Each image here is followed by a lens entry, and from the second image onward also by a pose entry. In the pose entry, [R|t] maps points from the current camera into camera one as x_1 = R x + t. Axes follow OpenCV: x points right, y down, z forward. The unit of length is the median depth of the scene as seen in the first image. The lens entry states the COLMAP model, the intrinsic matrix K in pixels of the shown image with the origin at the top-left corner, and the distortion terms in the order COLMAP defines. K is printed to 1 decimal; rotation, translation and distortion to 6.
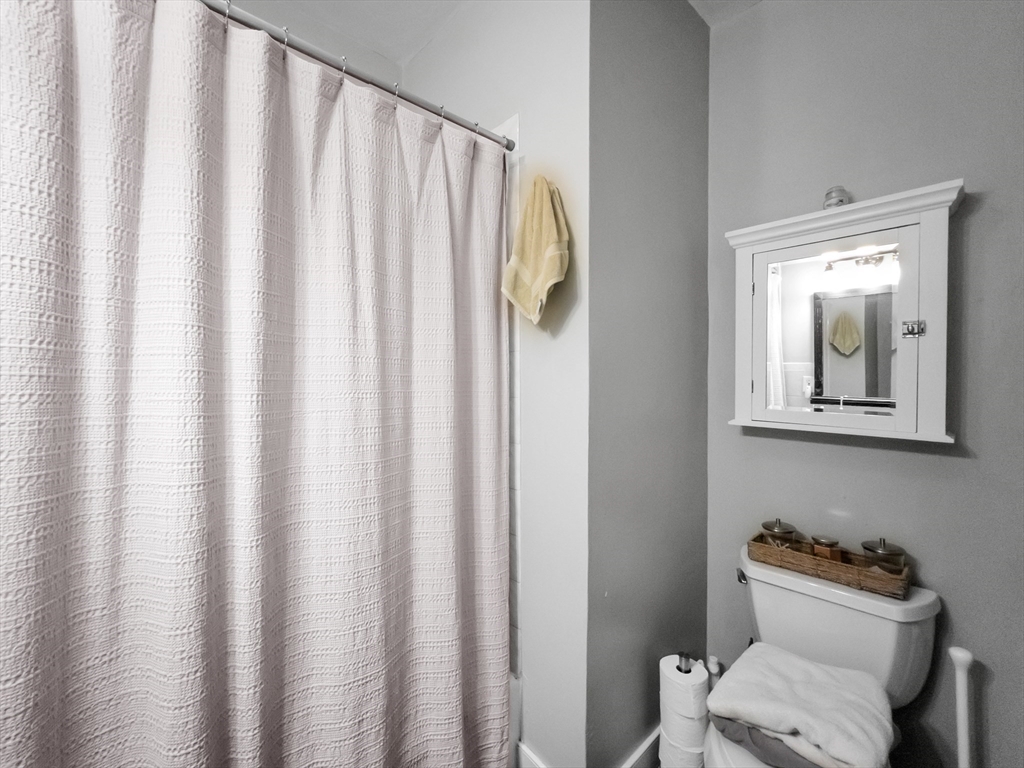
lens RADIAL K [[427.4, 0, 511.2], [0, 427.4, 380.6], [0, 0, 1]] dist [-0.001545, 0.000402]
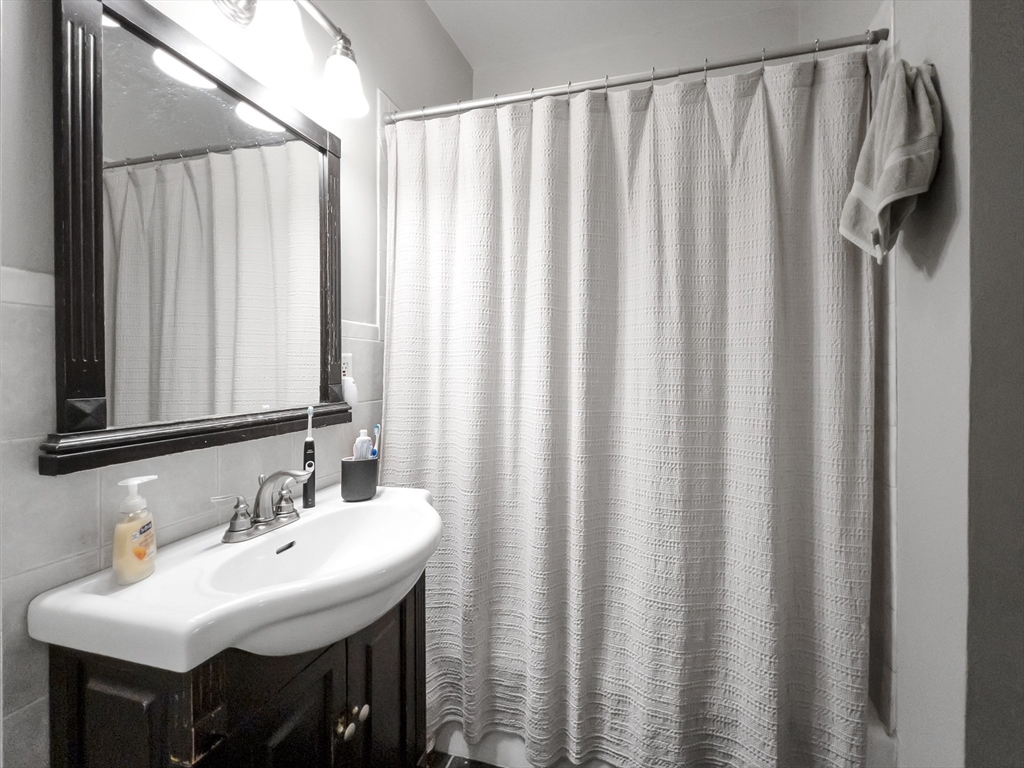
lens RADIAL K [[418.9, 0, 524.6], [0, 418.9, 368.4], [0, 0, 1]] dist [0.000663, 0.000232]
pose [[0.560254, 0.008044, -0.828282, 0.349943], [-0.005954, 0.999966, 0.005684, 0.060304], [0.828300, 0.001747, 0.560283, 0.060126]]
